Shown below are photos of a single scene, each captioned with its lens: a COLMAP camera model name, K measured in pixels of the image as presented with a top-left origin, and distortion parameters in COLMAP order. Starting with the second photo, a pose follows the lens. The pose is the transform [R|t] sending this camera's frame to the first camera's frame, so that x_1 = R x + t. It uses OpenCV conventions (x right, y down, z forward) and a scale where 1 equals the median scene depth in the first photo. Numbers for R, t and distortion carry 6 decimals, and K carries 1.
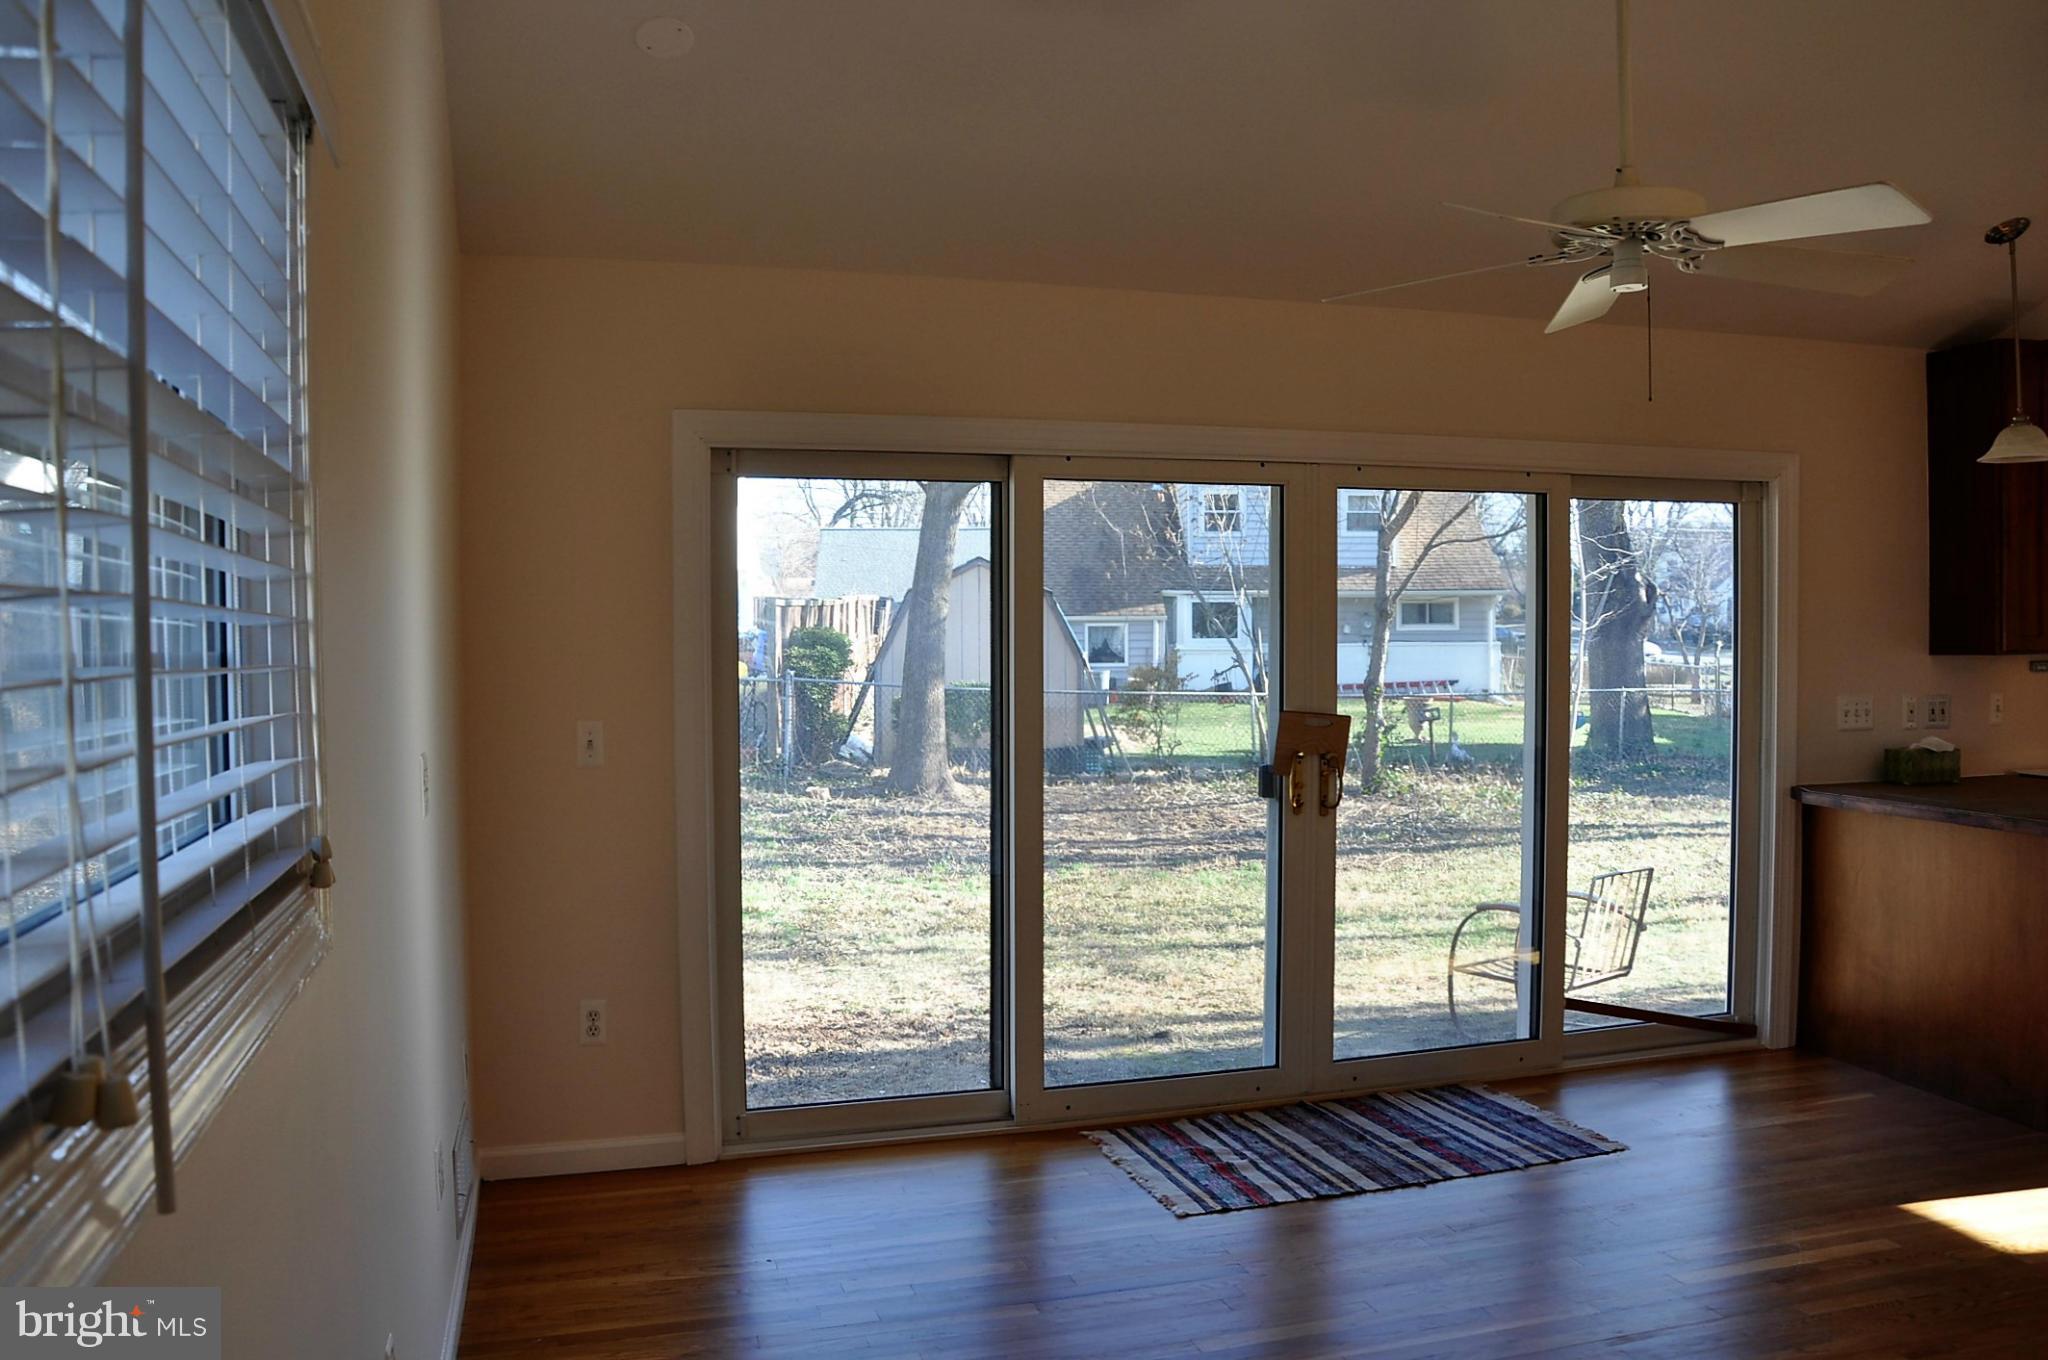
lens RADIAL K [[1593.1, 0, 1024.0], [0, 1593.1, 680.0], [0, 0, 1]] dist [-0.160519, 0.119438]
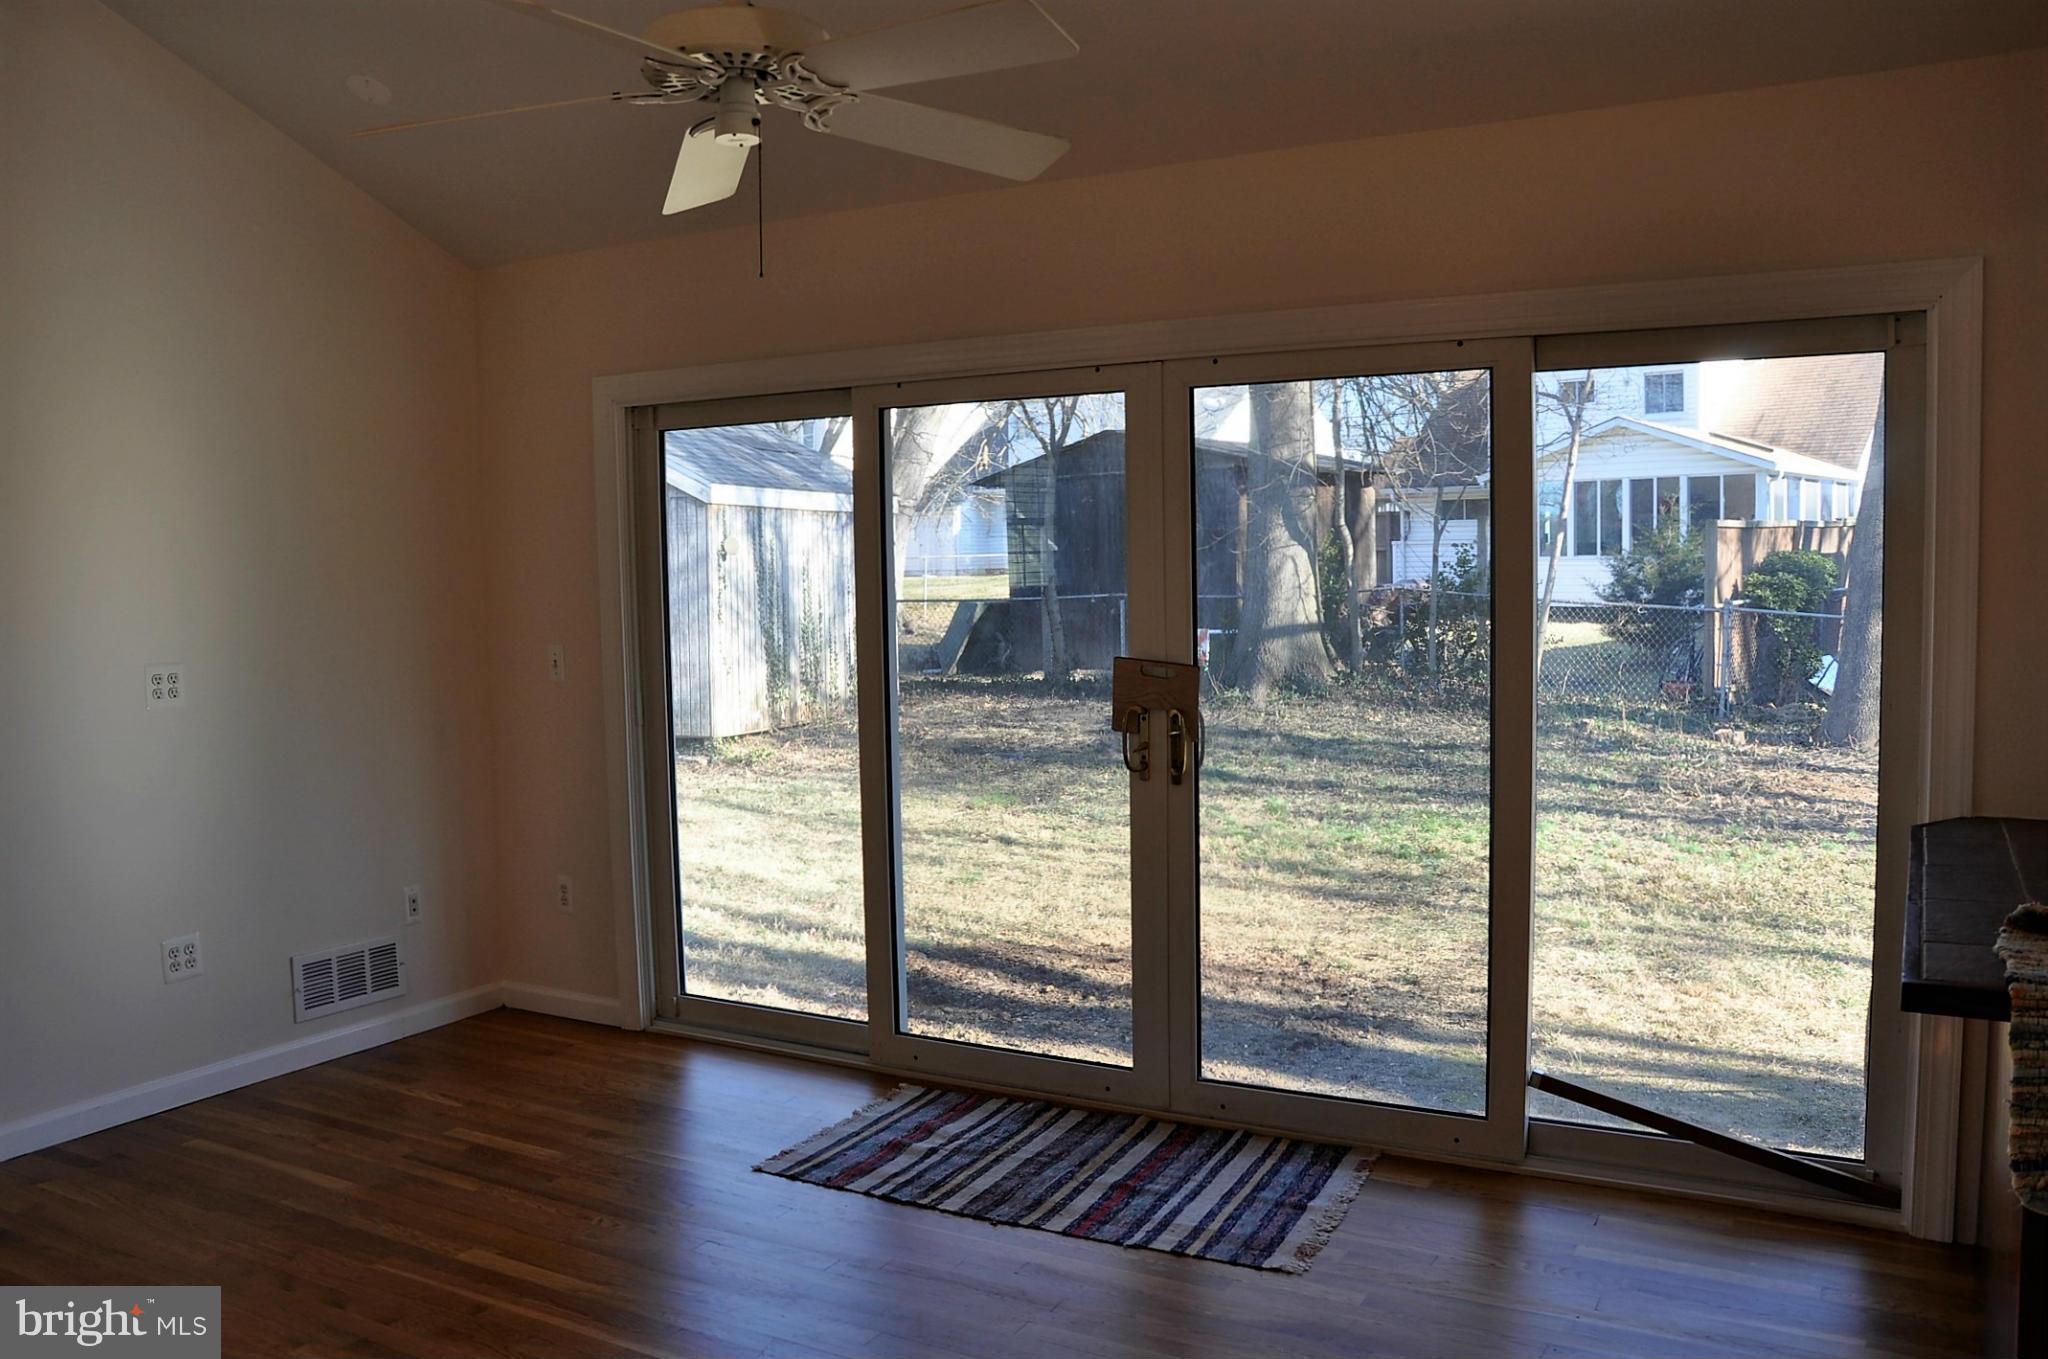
lens RADIAL K [[1593.1, 0, 1024.0], [0, 1593.1, 679.5], [0, 0, 1]] dist [-0.160519, 0.119438]
pose [[0.696250, 0.043120, -0.716503, 0.791205], [-0.008077, 0.998601, 0.052249, -0.012558], [0.717754, -0.030591, 0.695624, 0.395393]]
